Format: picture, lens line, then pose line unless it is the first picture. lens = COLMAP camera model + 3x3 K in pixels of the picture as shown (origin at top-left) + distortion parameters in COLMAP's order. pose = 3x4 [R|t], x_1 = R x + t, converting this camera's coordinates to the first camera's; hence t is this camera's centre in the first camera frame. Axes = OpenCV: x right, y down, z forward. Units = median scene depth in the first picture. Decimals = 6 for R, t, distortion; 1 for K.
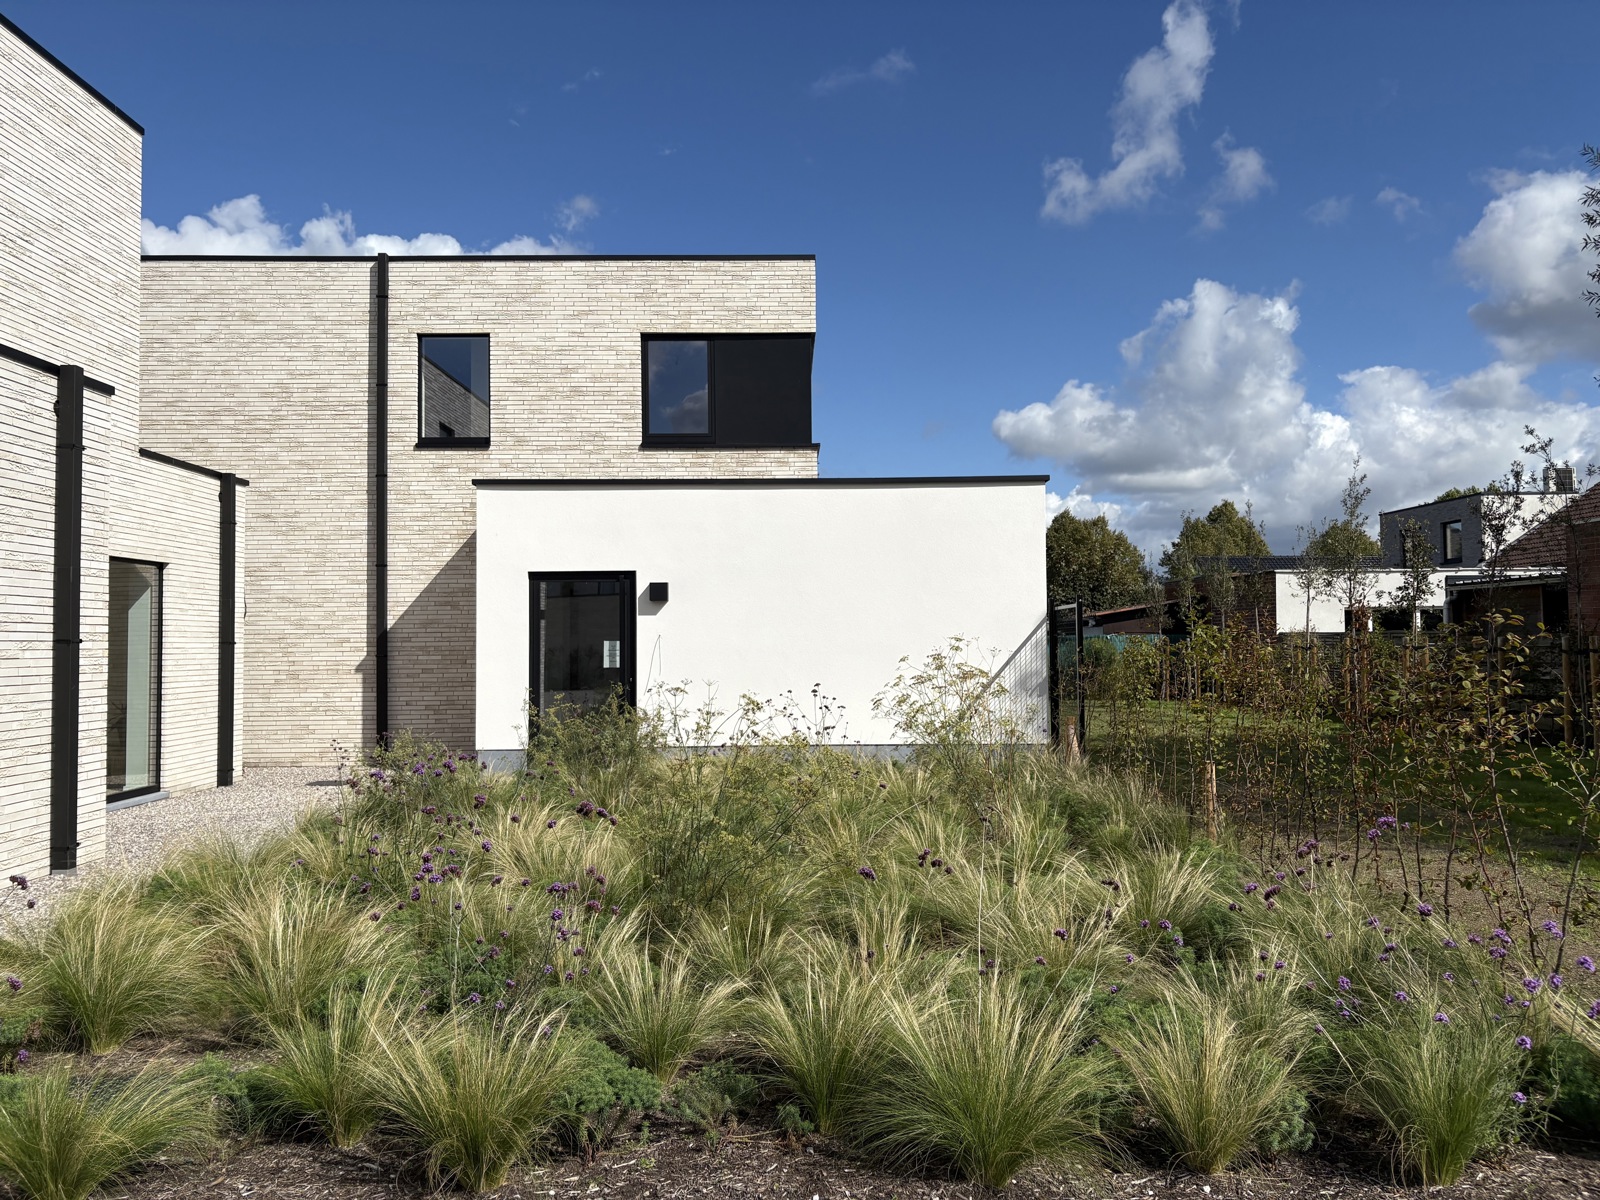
lens RADIAL K [[1205.4, 0, 813.3], [0, 1205.4, 604.1], [0, 0, 1]] dist [0.007661, 0.008378]
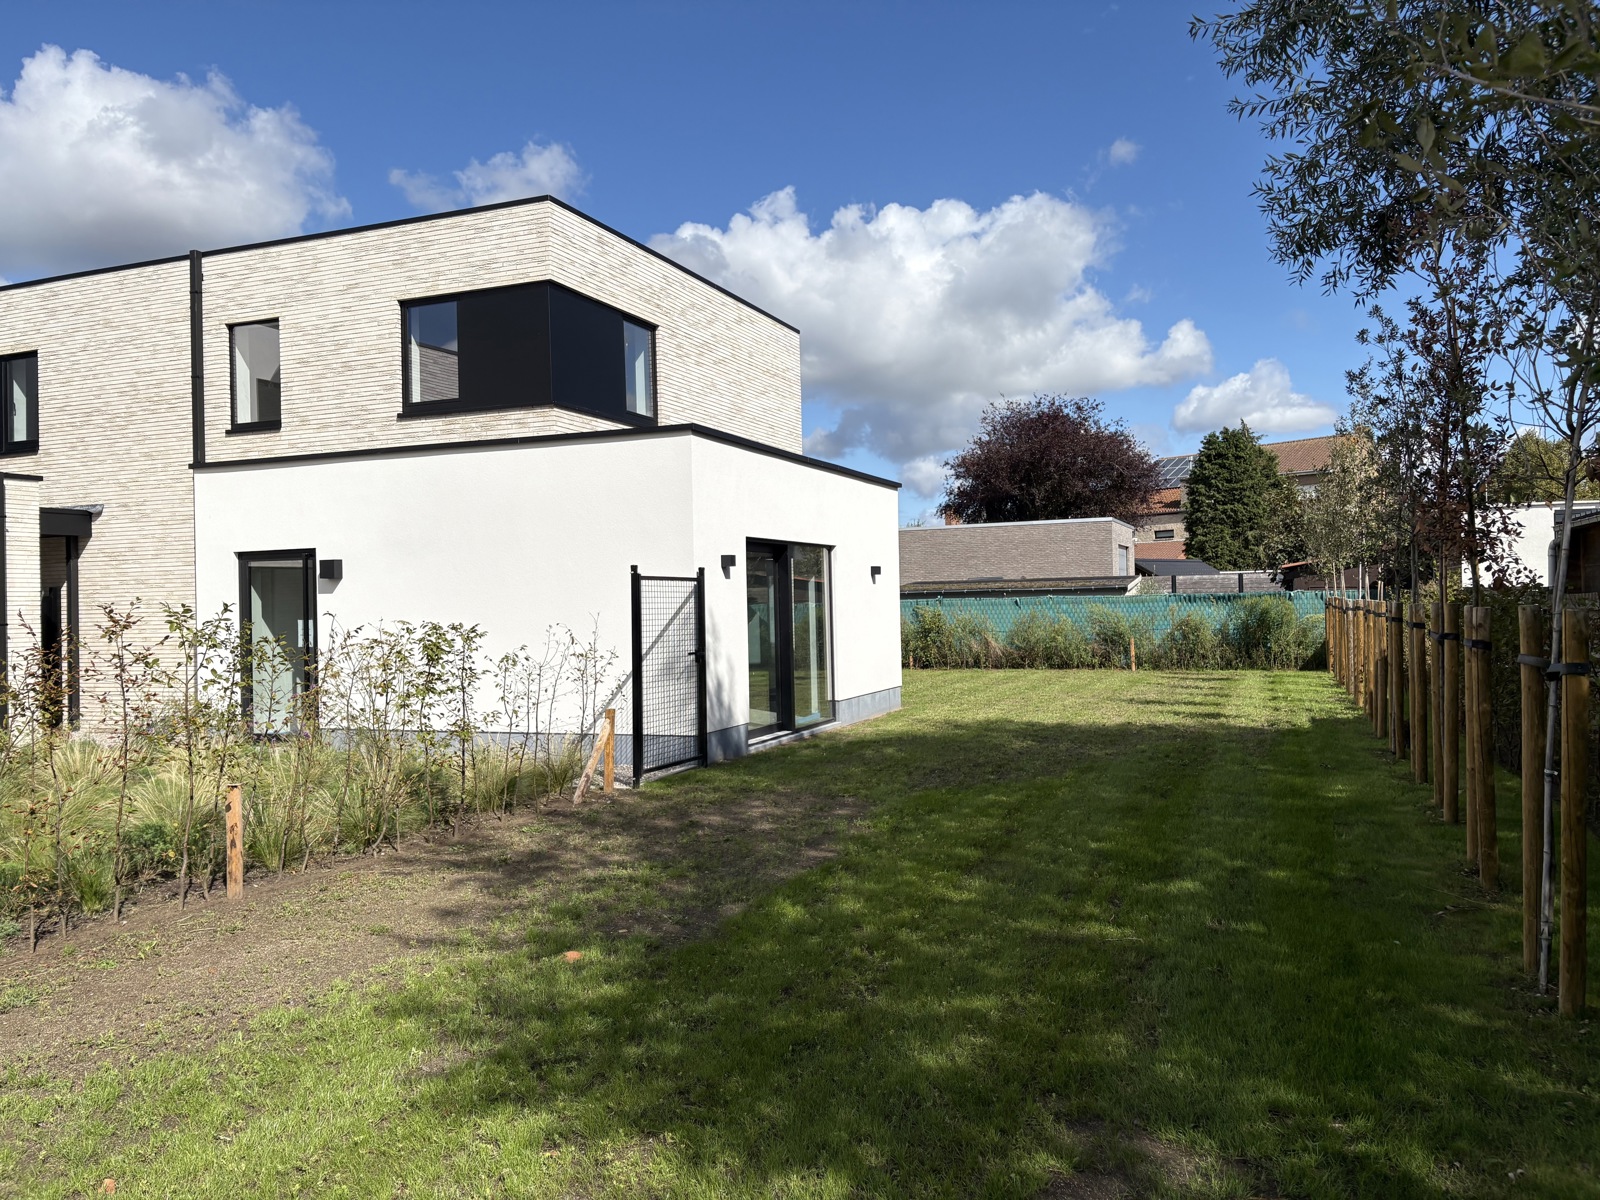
lens RADIAL K [[1205.4, 0, 807.6], [0, 1205.4, 598.7], [0, 0, 1]] dist [0.007661, 0.008378]
pose [[0.922784, -0.011891, -0.385134, 0.539173], [0.025055, 0.999260, 0.029179, -0.004560], [0.384502, -0.036576, 0.922399, 0.221271]]
